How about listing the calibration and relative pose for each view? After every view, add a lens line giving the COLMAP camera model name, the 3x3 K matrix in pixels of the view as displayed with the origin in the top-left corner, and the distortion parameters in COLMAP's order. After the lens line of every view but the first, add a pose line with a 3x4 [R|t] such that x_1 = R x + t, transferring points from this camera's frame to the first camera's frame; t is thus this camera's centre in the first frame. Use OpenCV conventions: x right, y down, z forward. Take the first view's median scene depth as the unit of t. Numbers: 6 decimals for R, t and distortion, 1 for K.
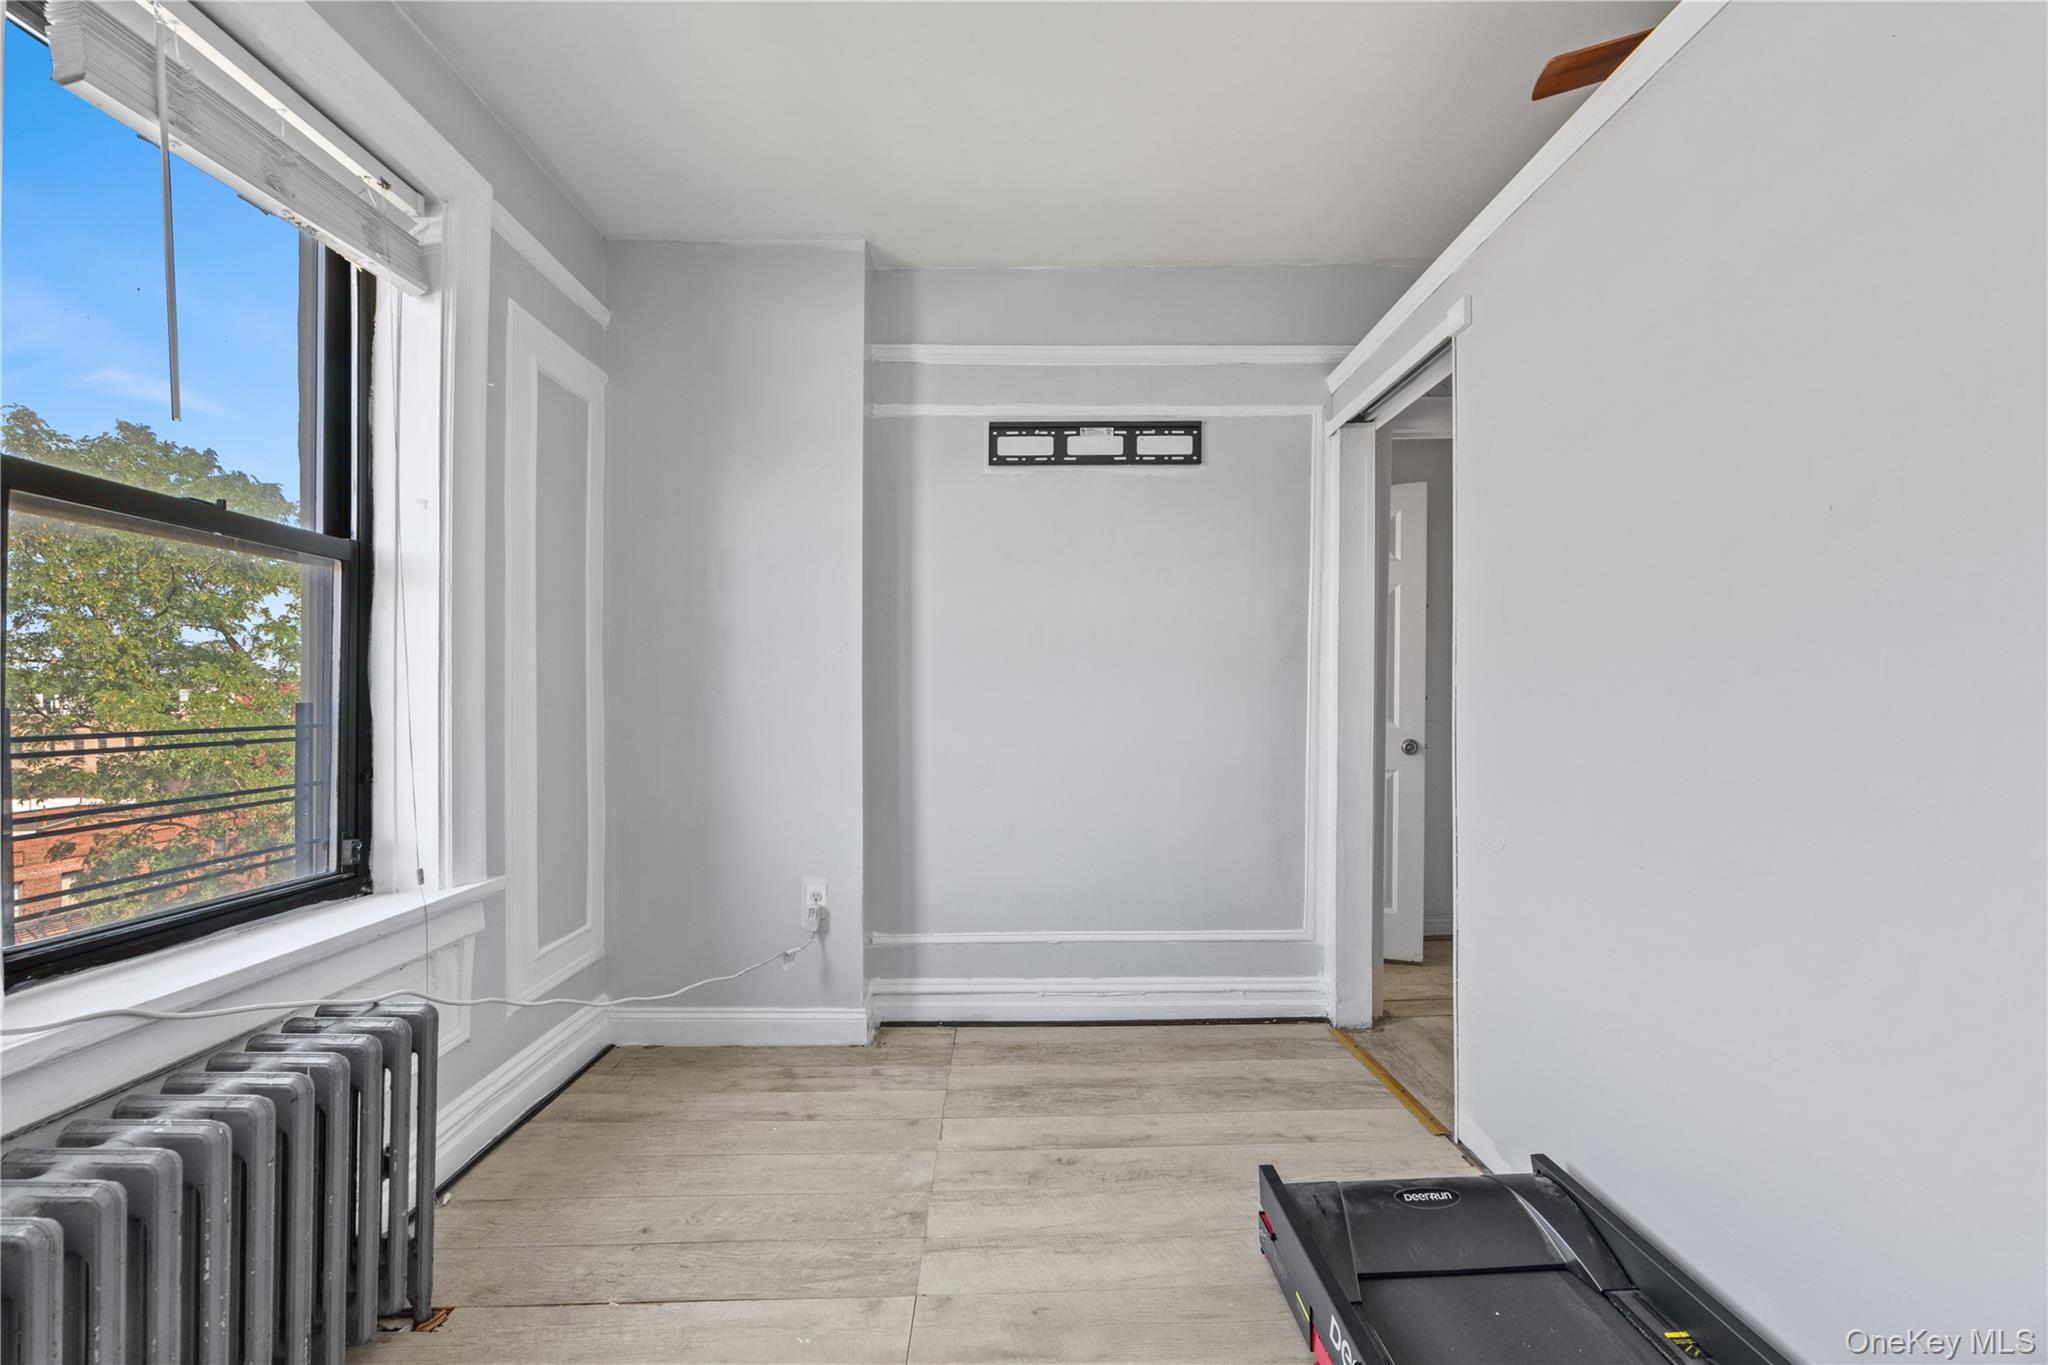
lens RADIAL K [[792.3, 0, 1047.5], [0, 792.3, 727.3], [0, 0, 1]] dist [-0.003333, -0.000096]
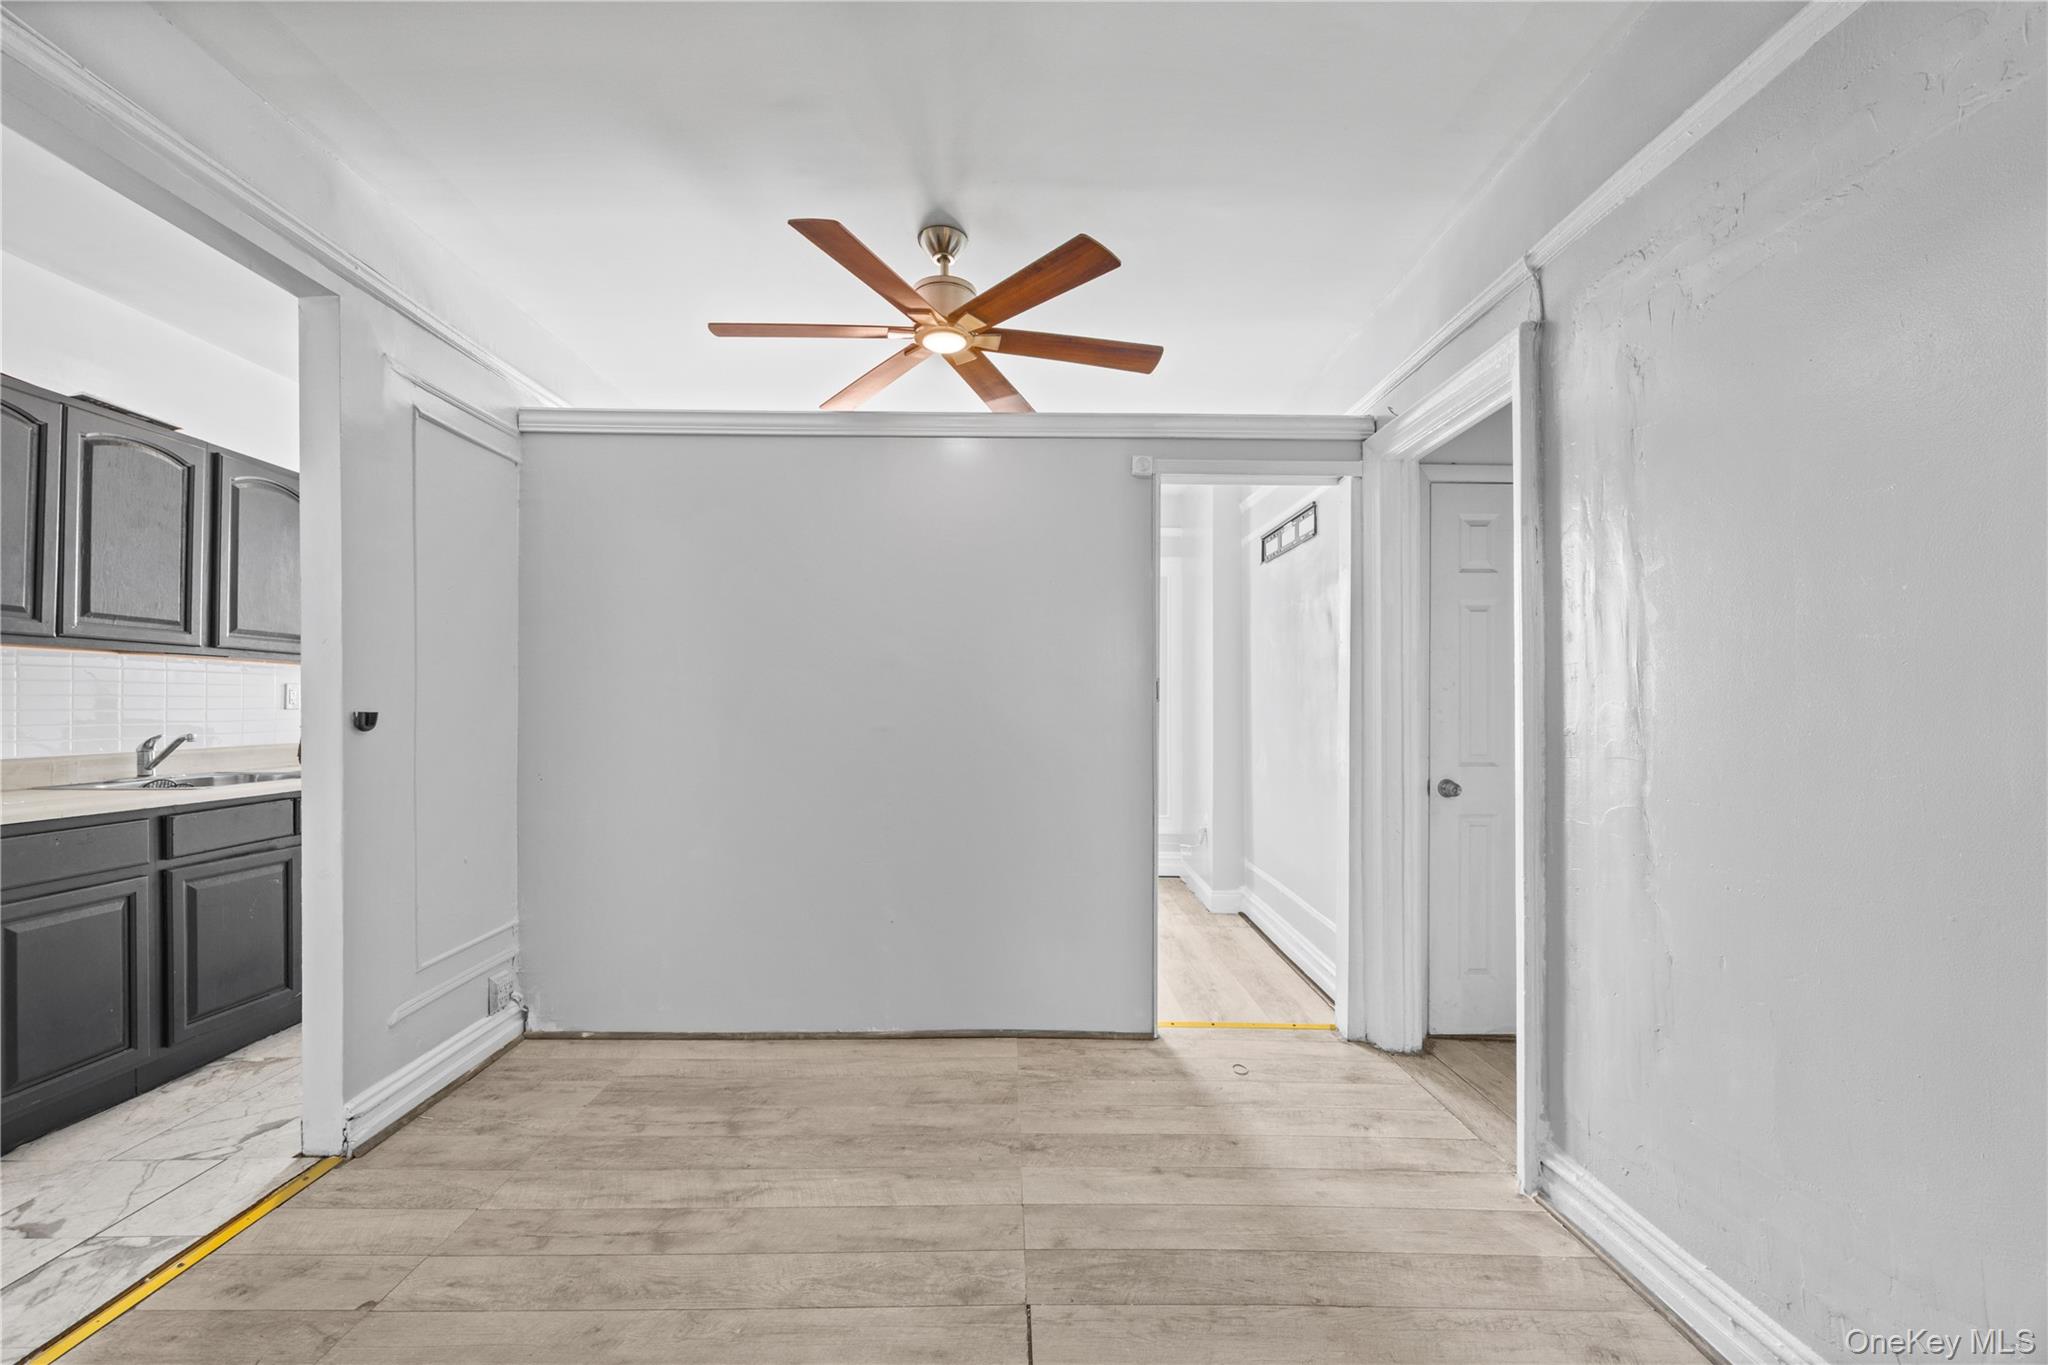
lens RADIAL K [[792.3, 0, 1017.6], [0, 792.3, 704.3], [0, 0, 1]] dist [-0.003333, -0.000096]
pose [[-0.030302, 0.008556, -0.999504, 1.793158], [-0.035256, 0.999332, 0.009623, -0.069331], [0.998919, 0.035530, -0.029980, 0.713090]]
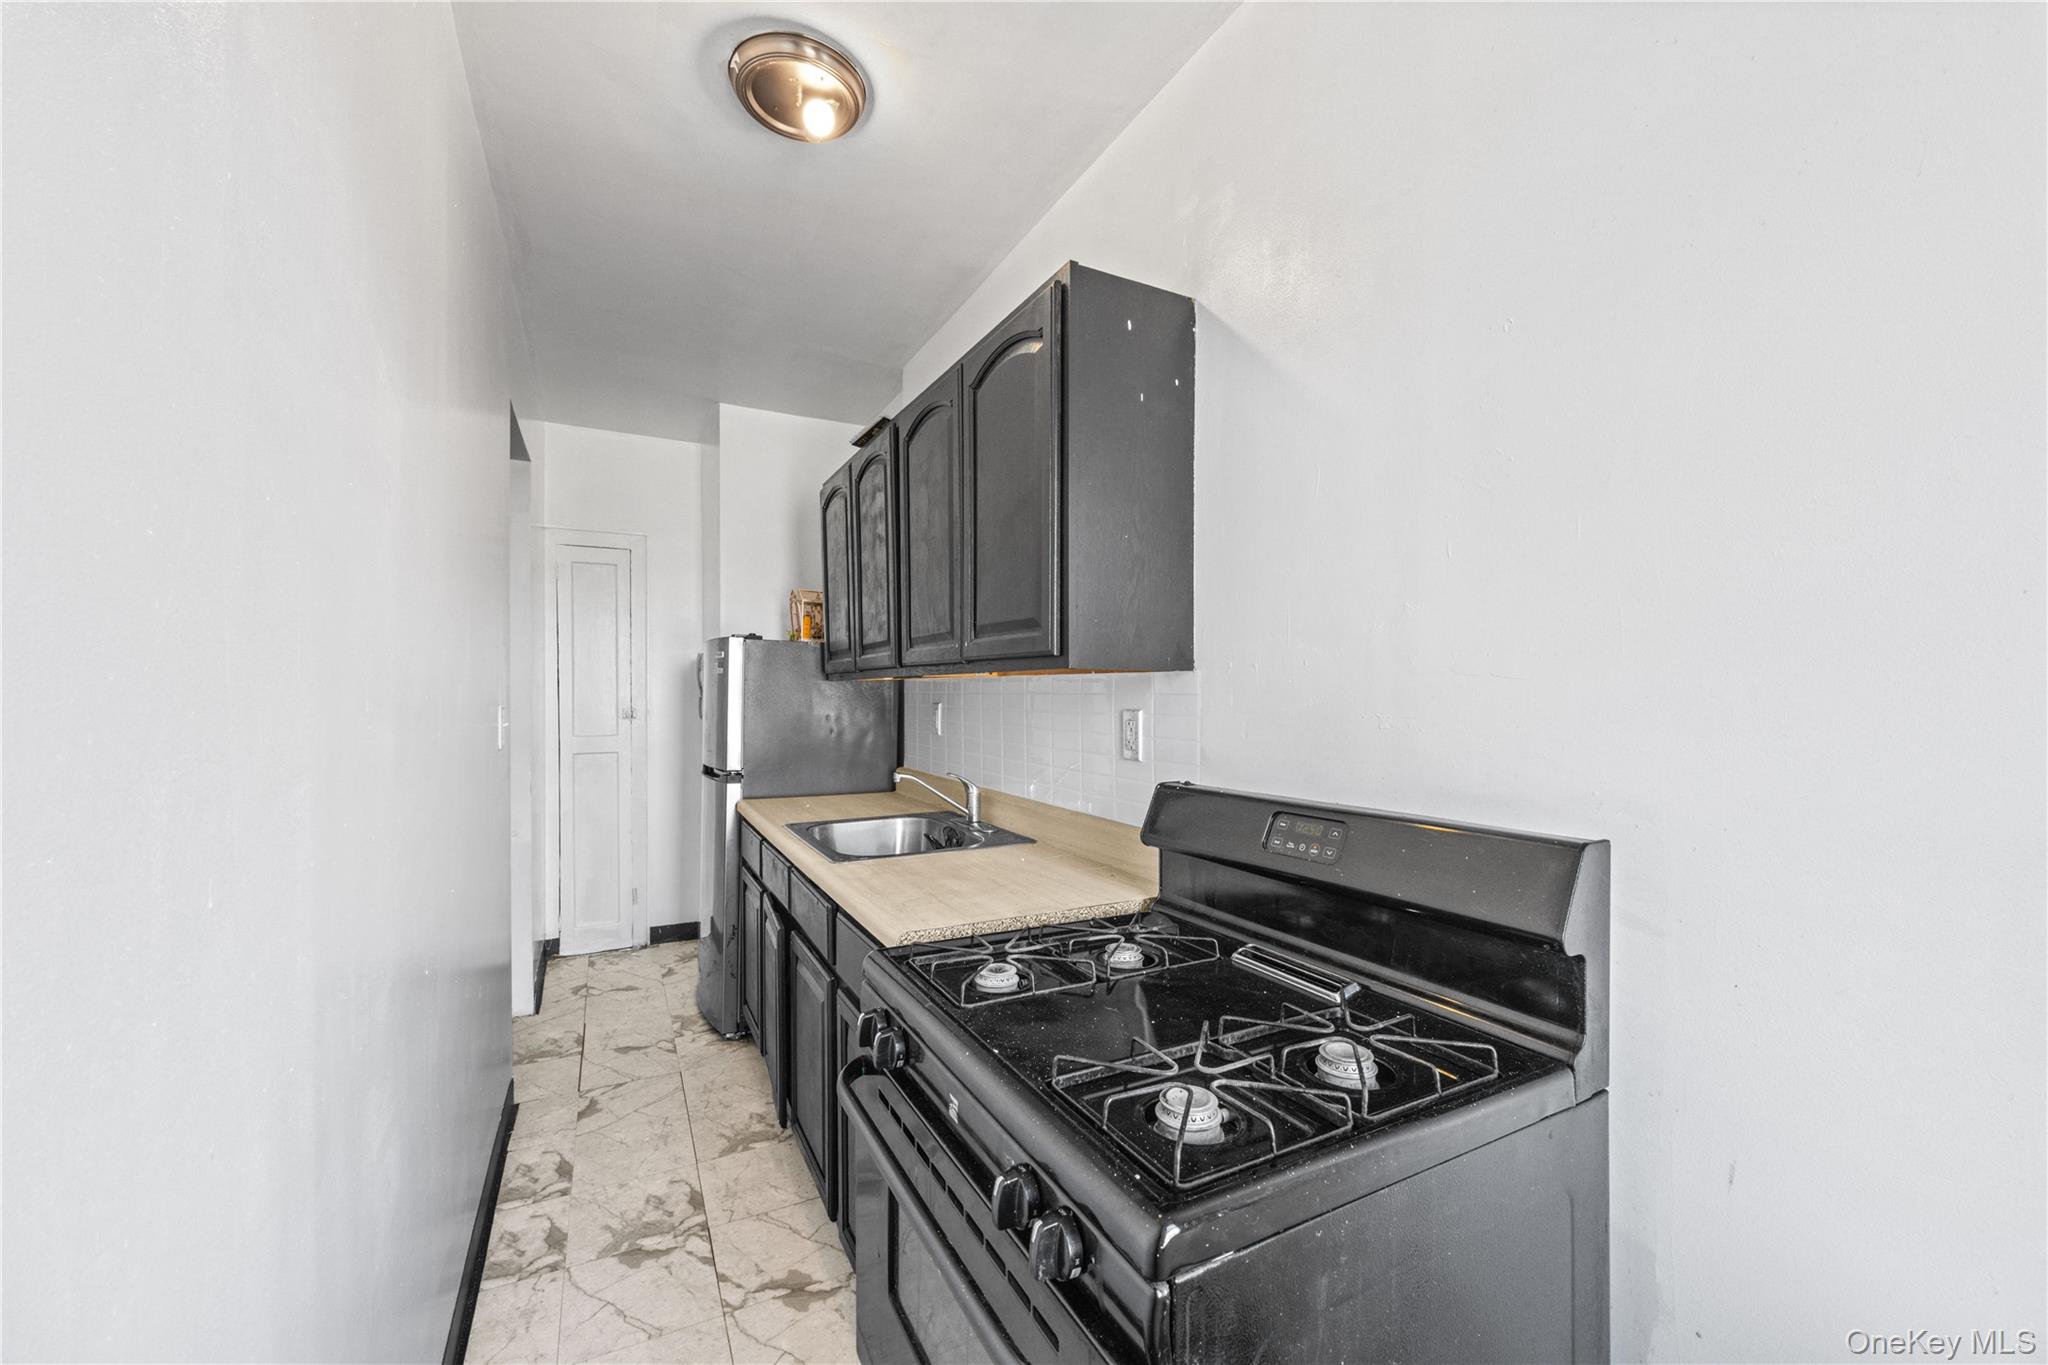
lens RADIAL K [[792.3, 0, 1036.1], [0, 792.3, 692.1], [0, 0, 1]] dist [-0.003333, -0.000096]
pose [[-0.435041, 0.010839, 0.900345, -0.401404], [0.028840, 0.999582, 0.001901, -0.060902], [-0.899949, 0.026793, -0.435172, -0.321485]]
